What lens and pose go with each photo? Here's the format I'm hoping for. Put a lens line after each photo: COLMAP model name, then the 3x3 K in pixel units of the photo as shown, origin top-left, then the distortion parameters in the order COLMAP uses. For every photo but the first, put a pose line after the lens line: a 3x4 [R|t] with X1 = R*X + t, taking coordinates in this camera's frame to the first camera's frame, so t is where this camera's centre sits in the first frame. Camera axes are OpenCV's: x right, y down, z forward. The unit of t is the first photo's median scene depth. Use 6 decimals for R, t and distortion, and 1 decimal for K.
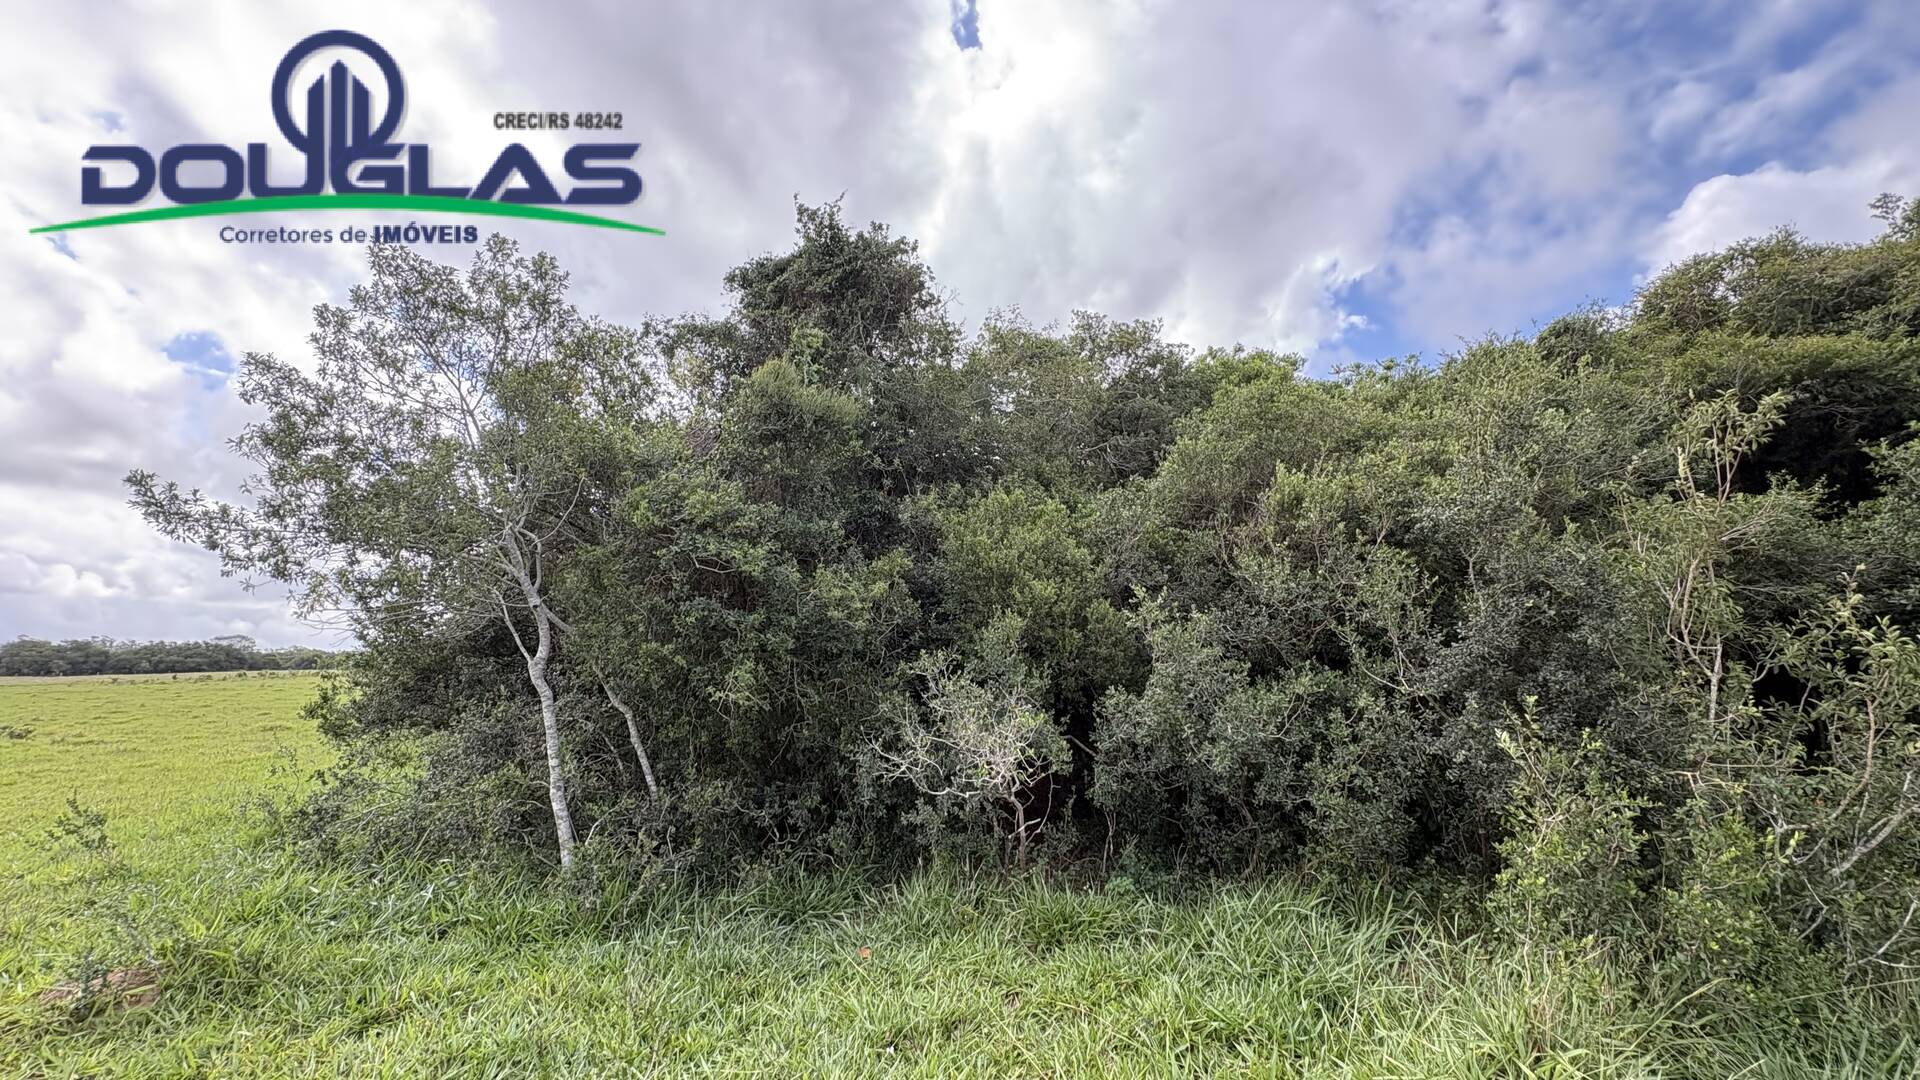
lens RADIAL K [[770.9, 0, 956.5], [0, 770.9, 544.2], [0, 0, 1]] dist [-0.002967, -0.000331]
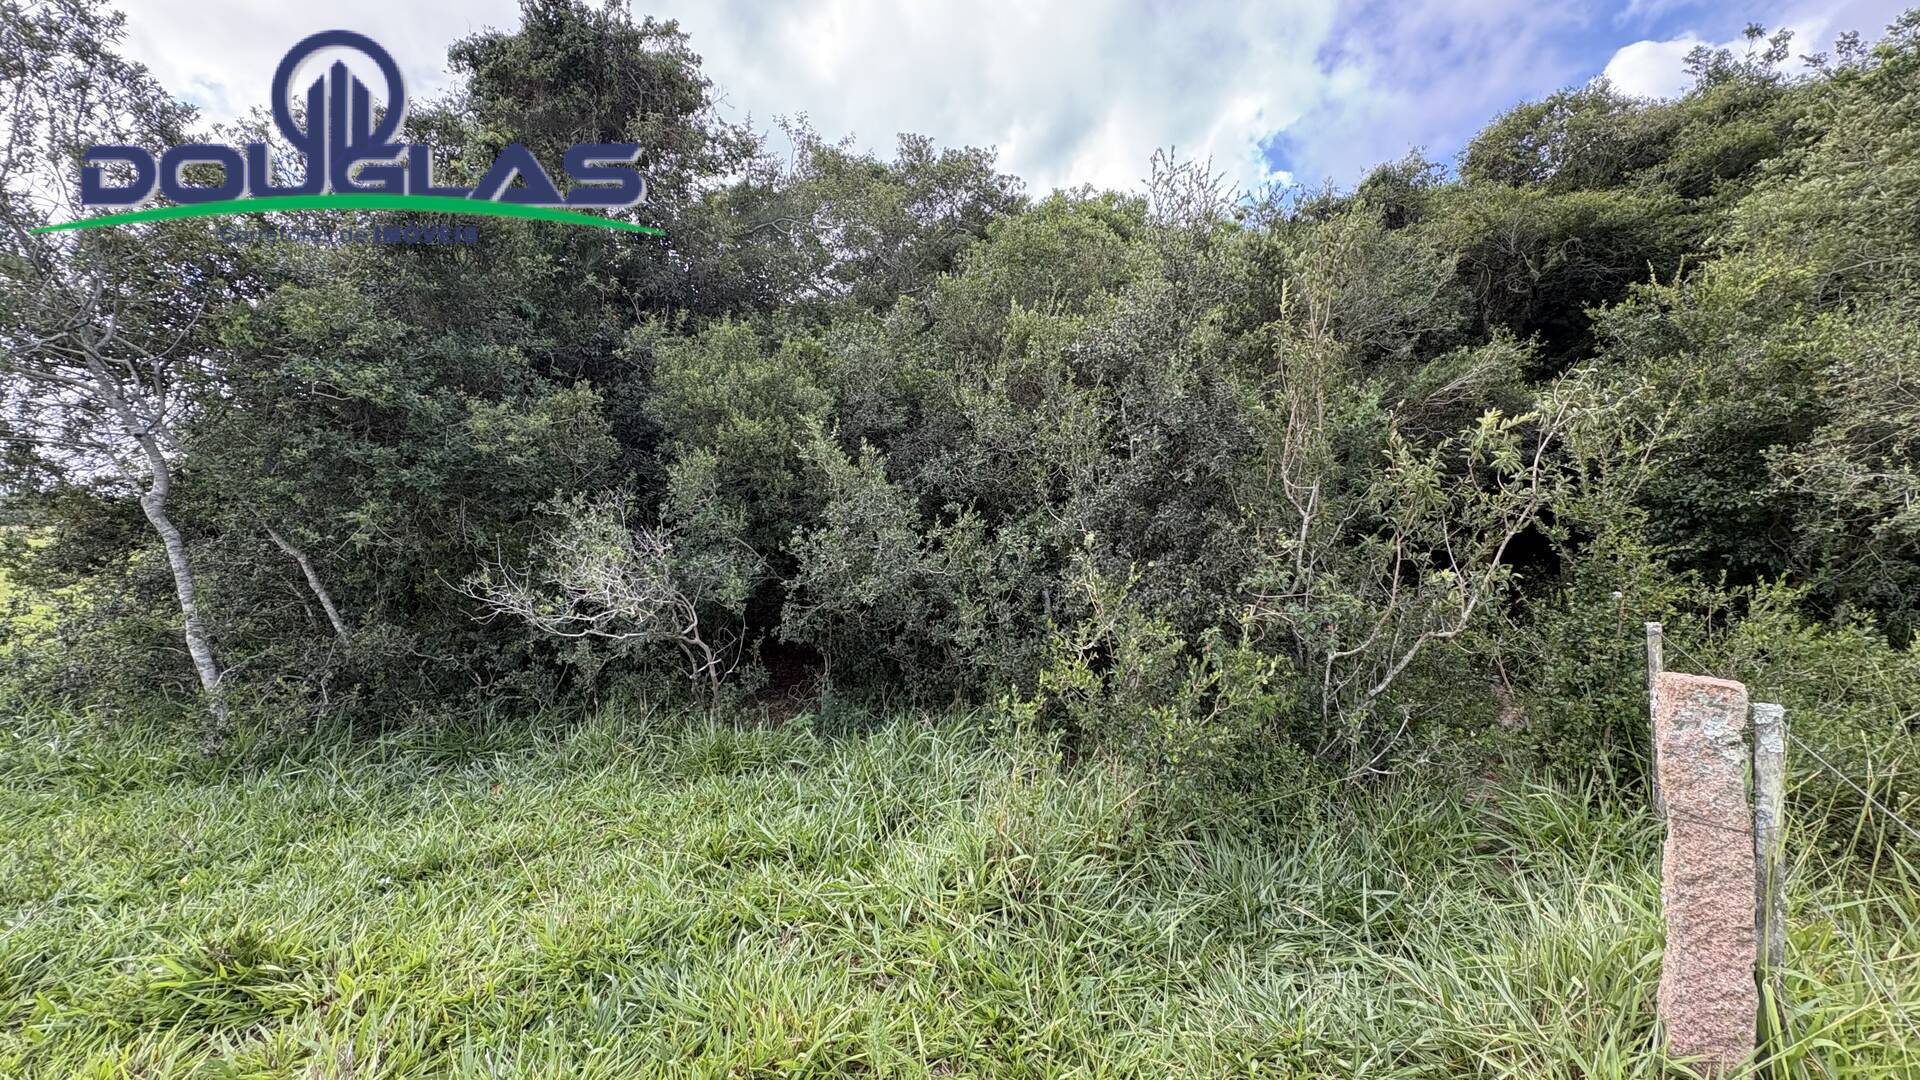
lens RADIAL K [[772.1, 0, 958.7], [0, 772.1, 533.1], [0, 0, 1]] dist [-0.003263, -0.000385]
pose [[0.995002, 0.004638, 0.099747, 0.285800], [-0.021426, 0.985572, 0.167896, 0.023197], [-0.097529, -0.169194, 0.980745, 0.029210]]
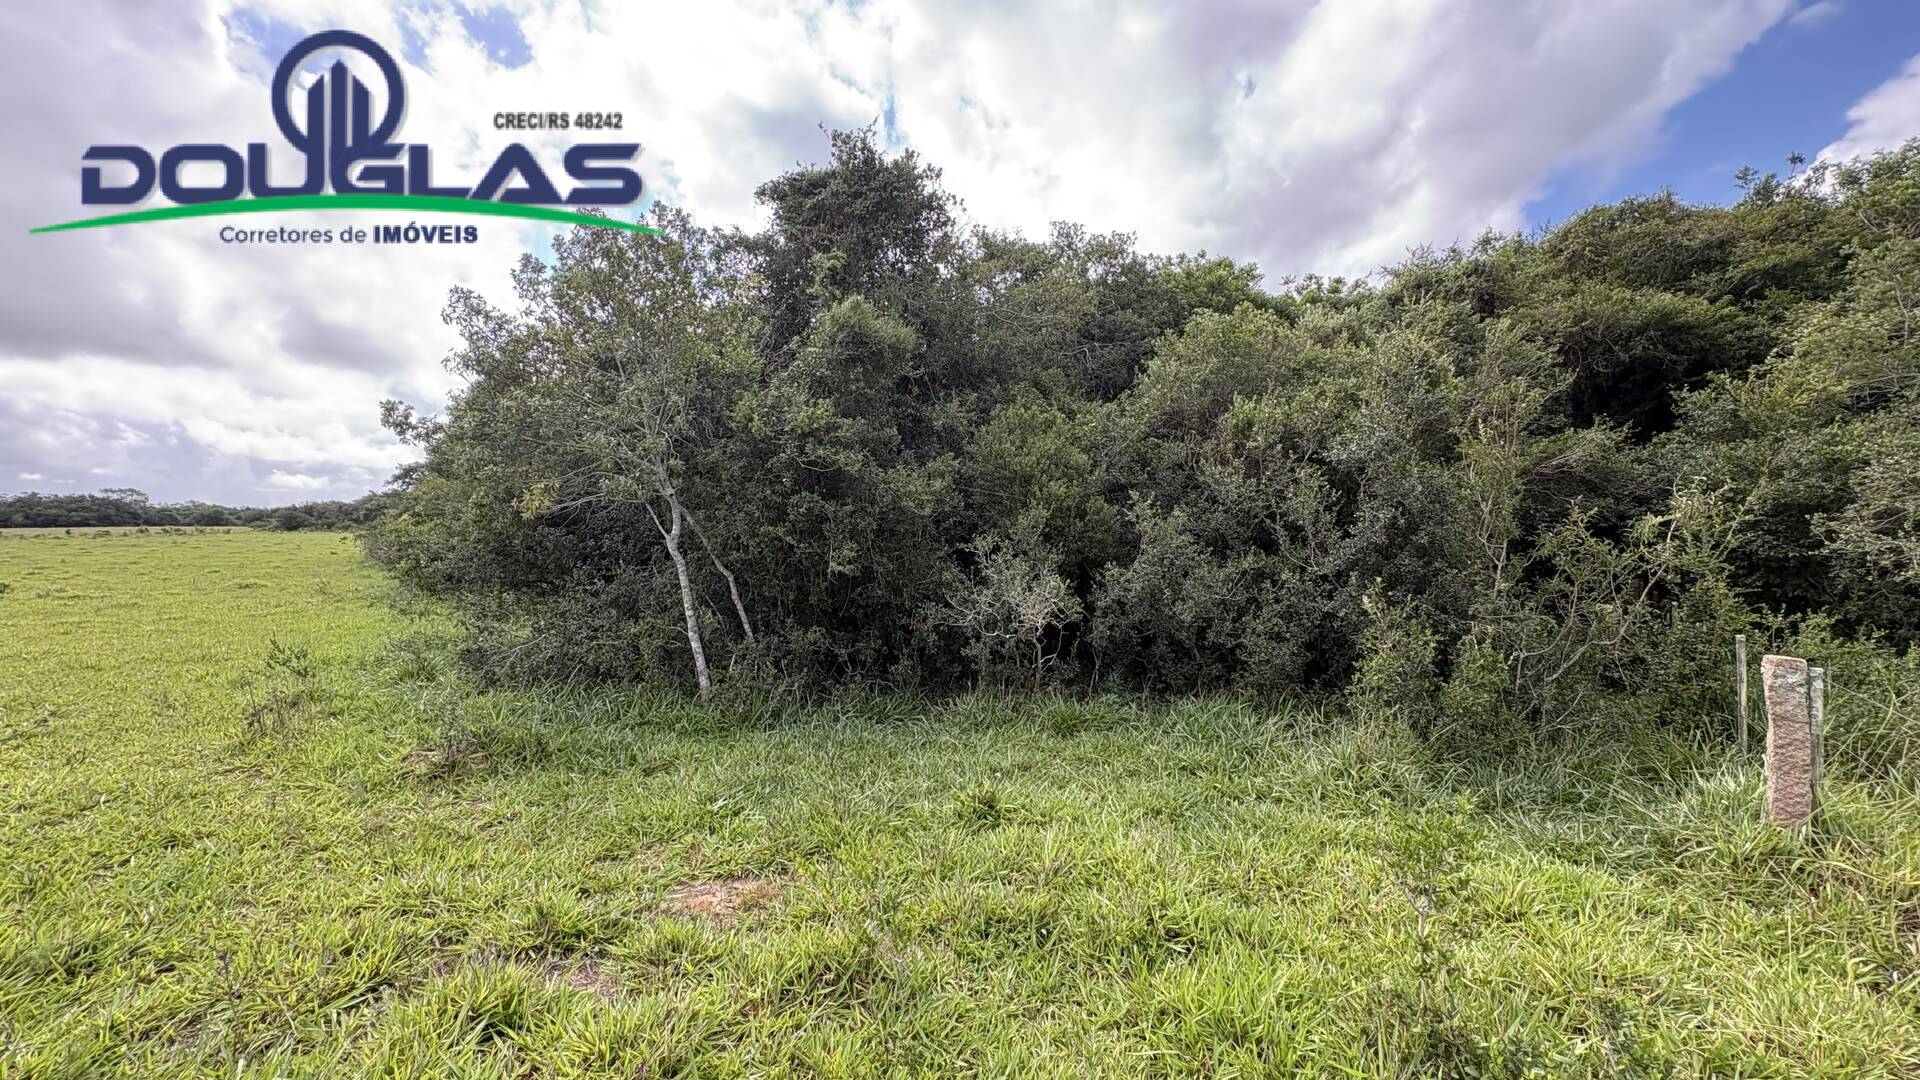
lens RADIAL K [[768.1, 0, 958.5], [0, 768.1, 538.1], [0, 0, 1]] dist [0.001295, 0.000427]
pose [[0.996706, 0.016974, 0.079308, -0.164456], [-0.029514, 0.986718, 0.159736, -0.064676], [-0.075543, -0.161551, 0.983969, -0.299931]]
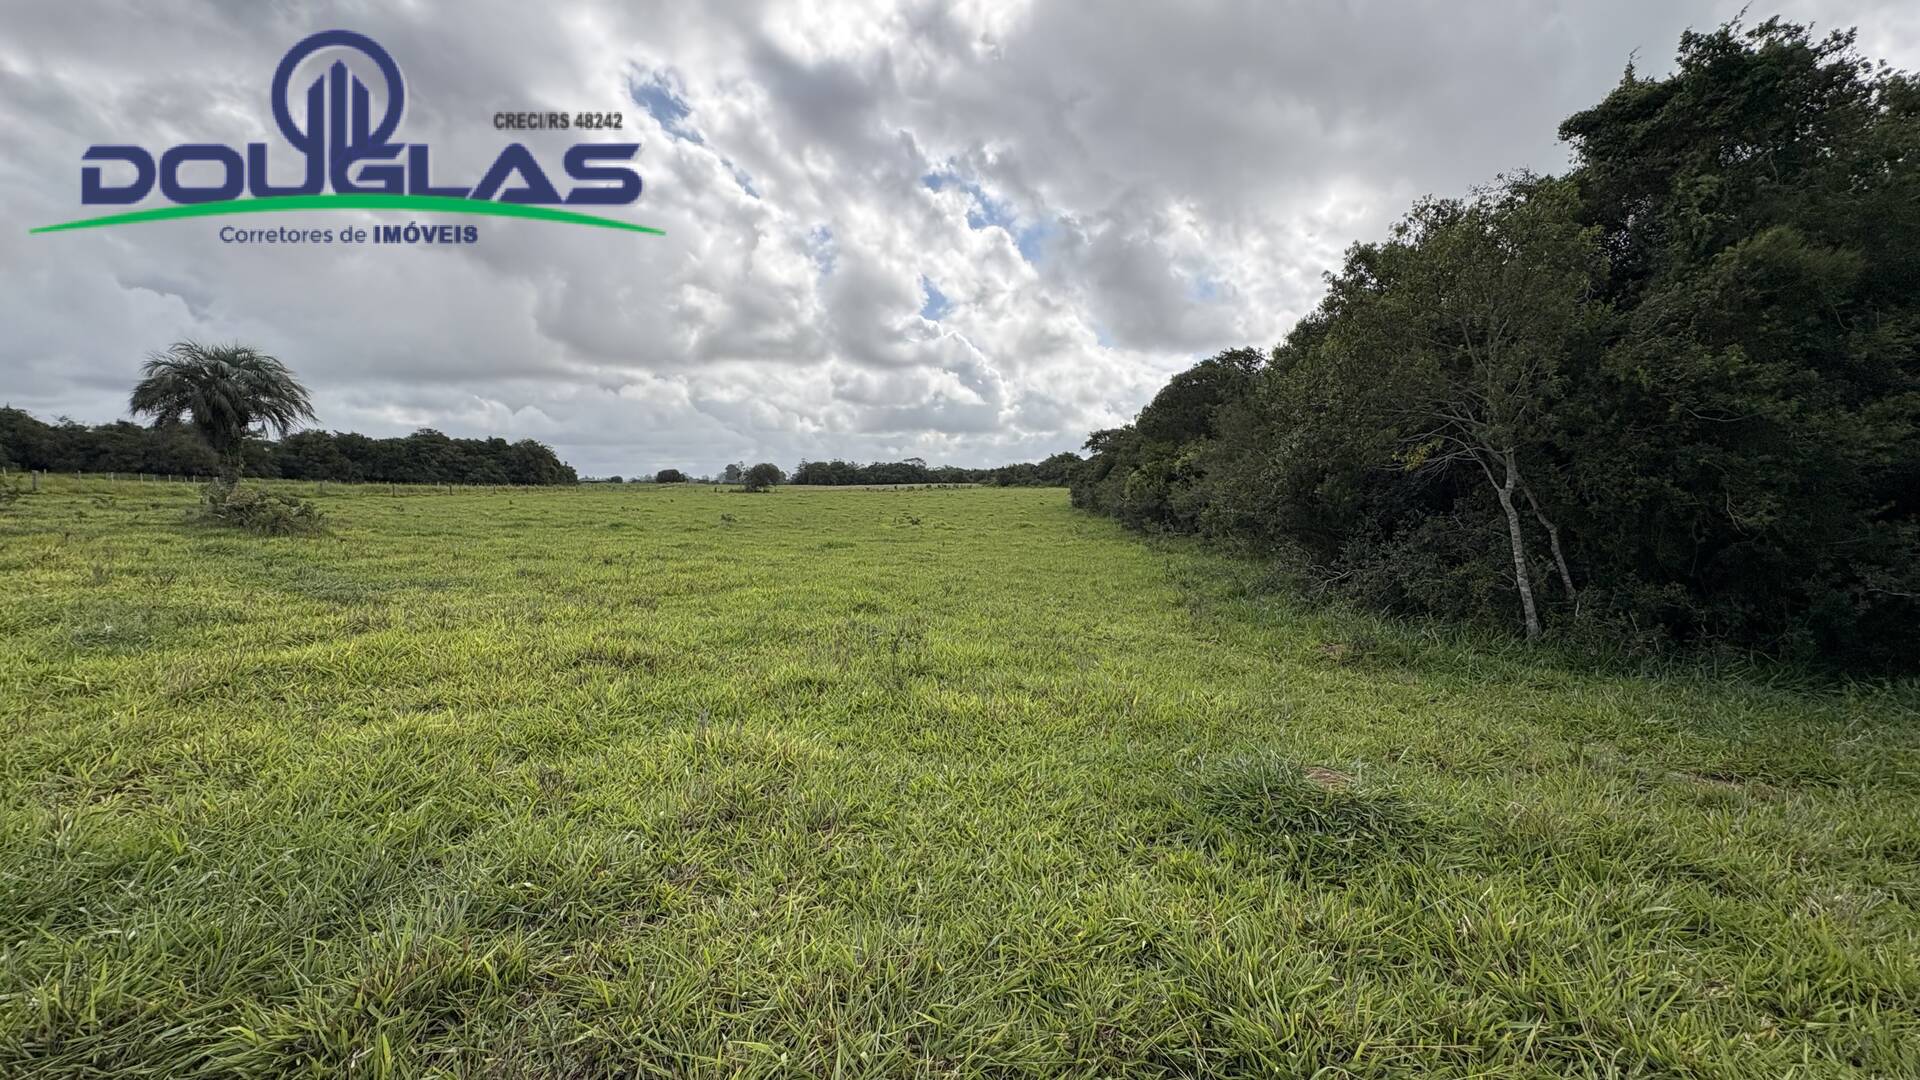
lens RADIAL K [[768.2, 0, 969.2], [0, 768.2, 535.0], [0, 0, 1]] dist [-0.001003, -0.000245]
pose [[0.784864, 0.057048, -0.617037, -0.433556], [0.080065, 0.978071, 0.192268, -0.112606], [0.614474, -0.200307, 0.763085, -0.679584]]
